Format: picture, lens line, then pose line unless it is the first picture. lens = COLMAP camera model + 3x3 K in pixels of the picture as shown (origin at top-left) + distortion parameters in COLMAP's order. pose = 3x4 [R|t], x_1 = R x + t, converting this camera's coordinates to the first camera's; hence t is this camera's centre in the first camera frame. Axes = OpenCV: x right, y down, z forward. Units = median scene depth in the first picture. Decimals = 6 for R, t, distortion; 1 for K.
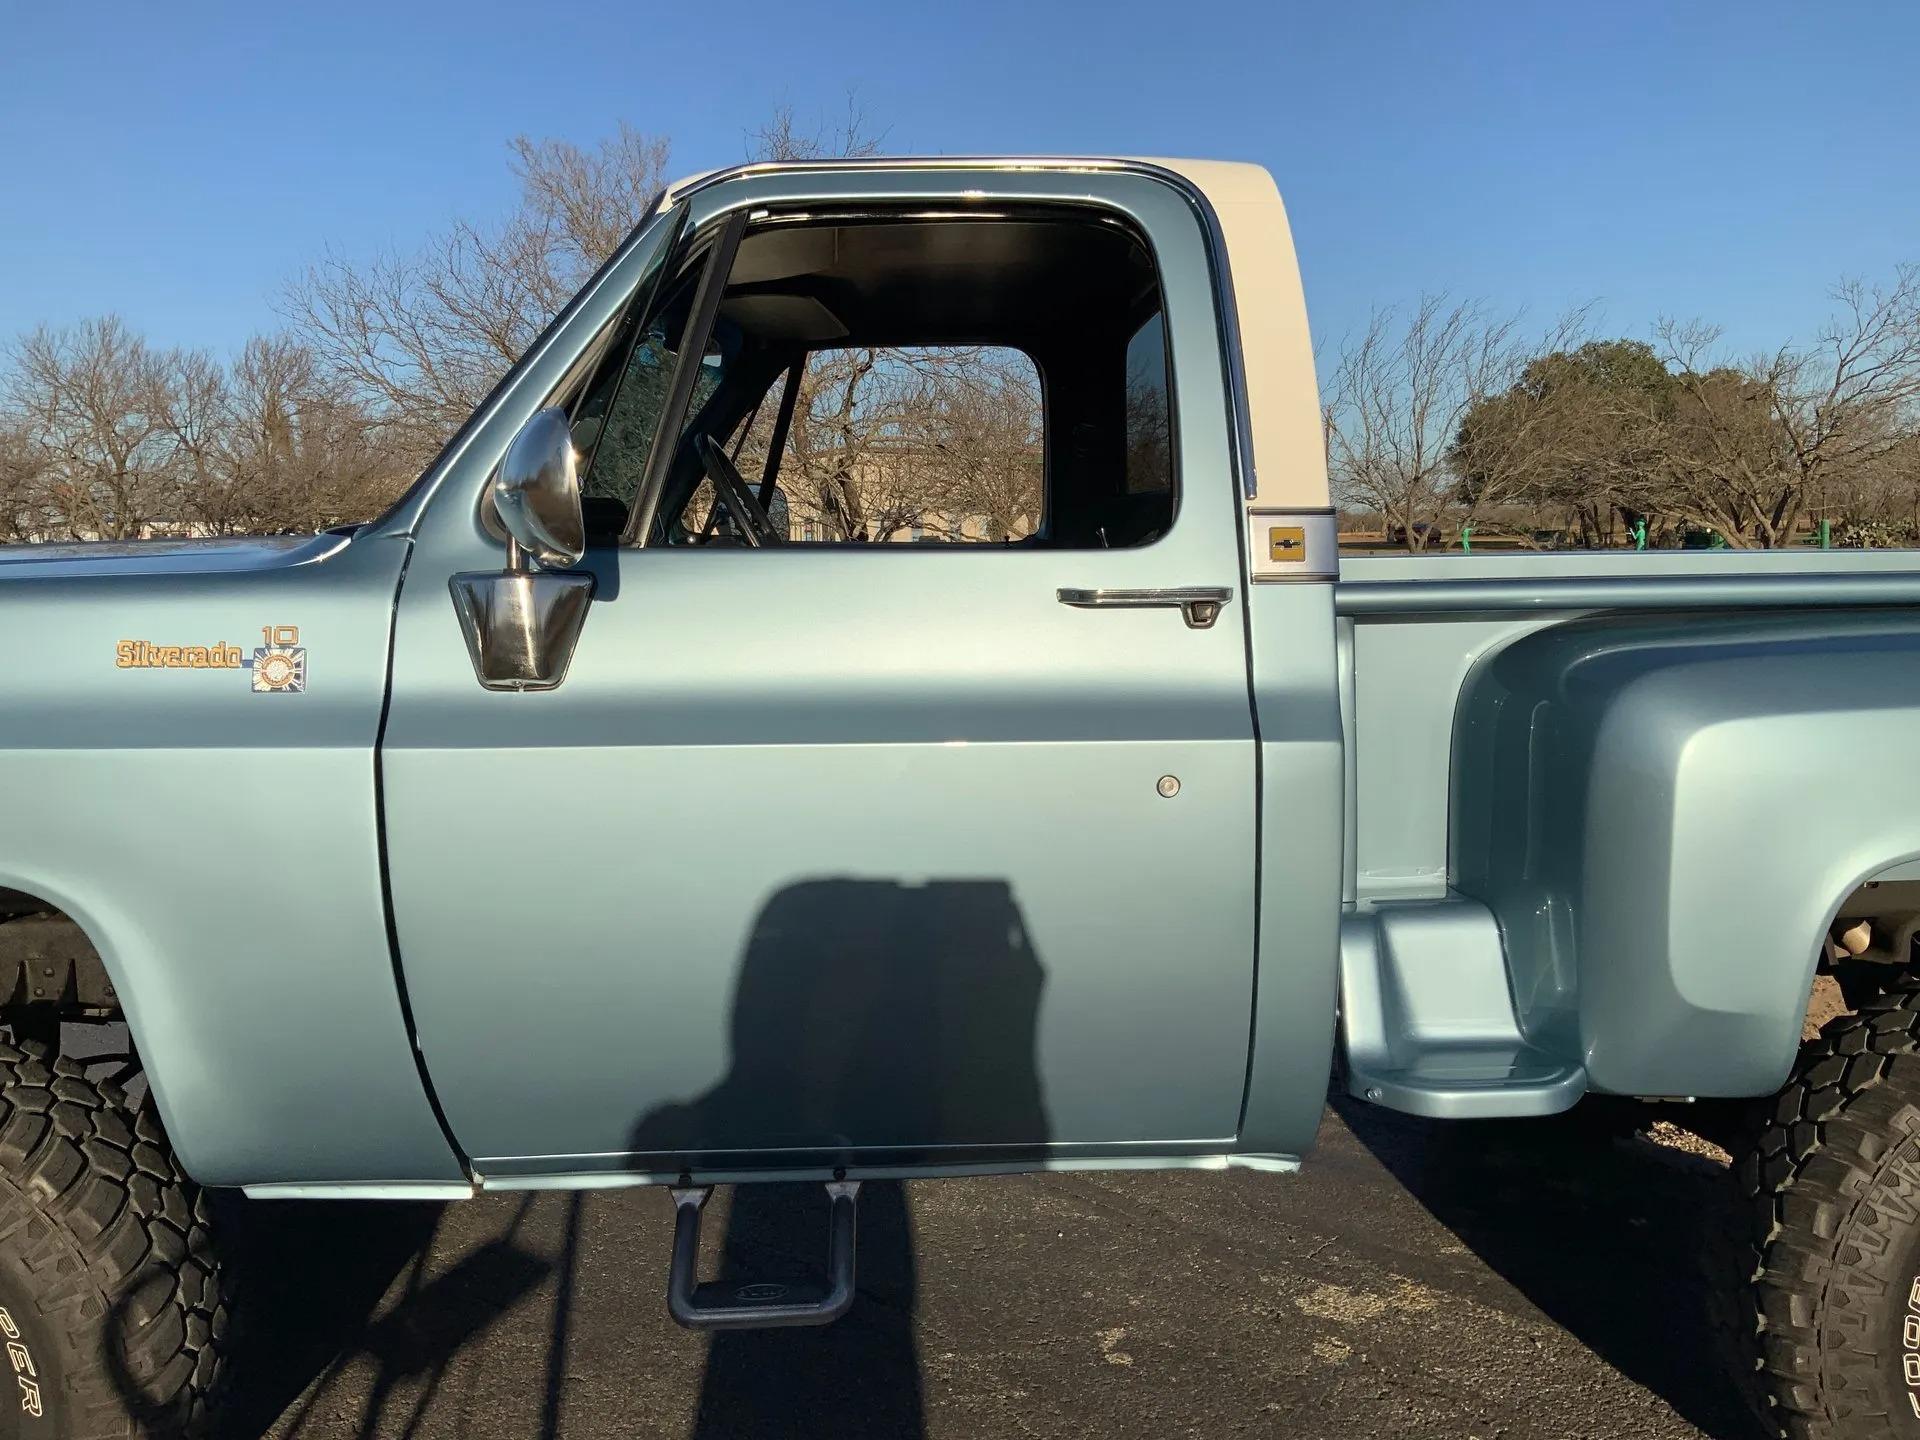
lens RADIAL K [[1597.3, 0, 954.3], [0, 1597.3, 721.6], [0, 0, 1]] dist [0.049271, -0.095804]
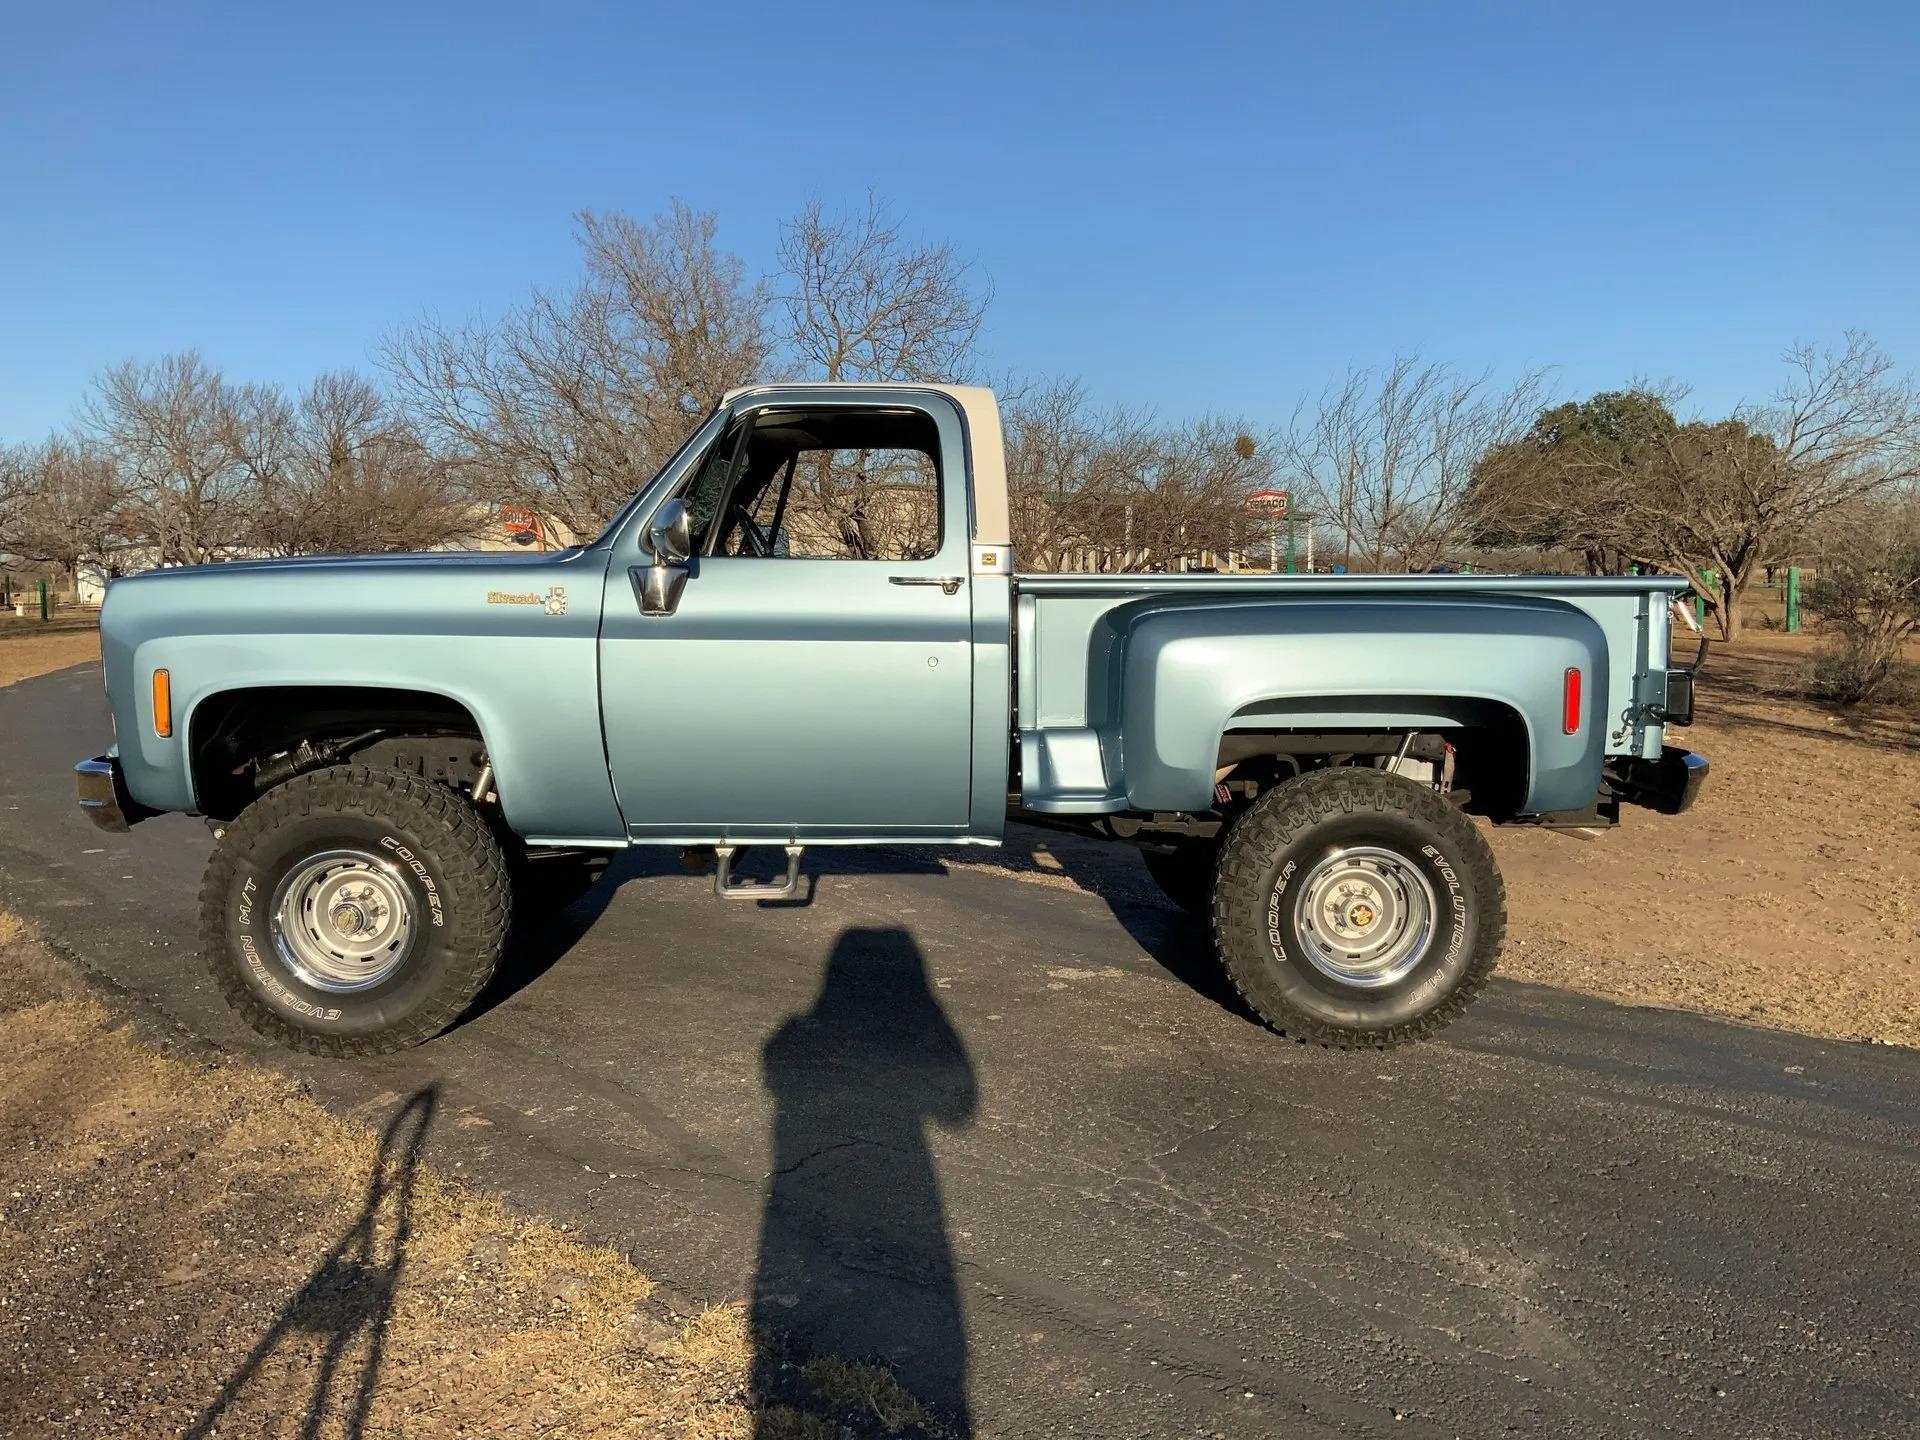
lens RADIAL K [[1715.4, 0, 960.0], [0, 1715.4, 720.0], [0, 0, 1]] dist [0.061264, -0.101645]
pose [[0.999504, 0.017638, -0.026081, 0.034761], [-0.018442, 0.999352, -0.030906, 0.029281], [0.025519, 0.031372, 0.999182, -0.216625]]
